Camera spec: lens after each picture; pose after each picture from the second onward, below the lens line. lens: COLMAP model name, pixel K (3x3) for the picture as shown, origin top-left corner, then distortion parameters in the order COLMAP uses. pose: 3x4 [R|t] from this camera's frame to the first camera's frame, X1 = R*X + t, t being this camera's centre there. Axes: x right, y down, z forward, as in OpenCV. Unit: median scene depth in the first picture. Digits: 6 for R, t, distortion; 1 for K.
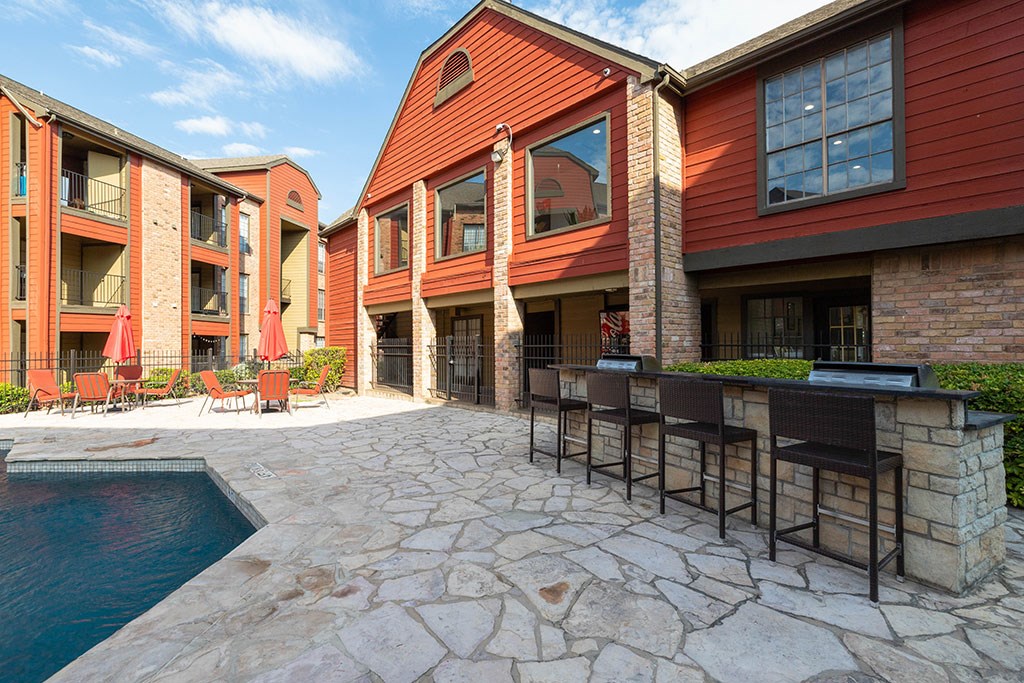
lens RADIAL K [[457.6, 0, 514.8], [0, 457.6, 340.4], [0, 0, 1]] dist [0.003771, 0.000407]
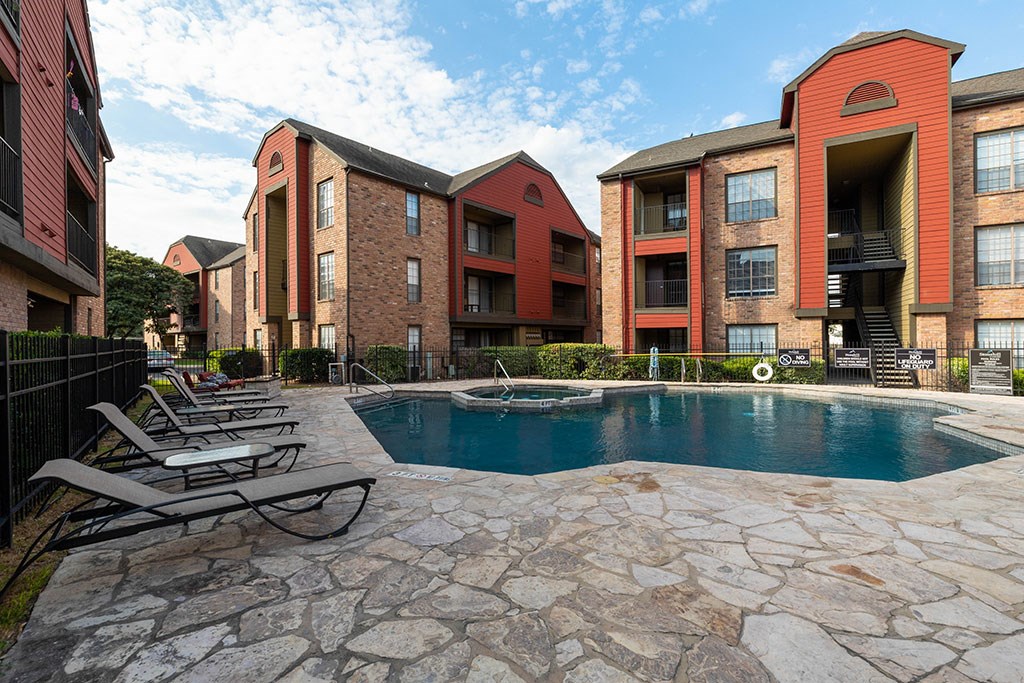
lens RADIAL K [[457.6, 0, 509.0], [0, 457.6, 340.5], [0, 0, 1]] dist [0.003771, 0.000407]
pose [[-0.329783, 0.006723, -0.944033, 0.376449], [0.017017, 0.999855, 0.001176, 0.001325], [0.943903, -0.015677, -0.329850, 0.171946]]
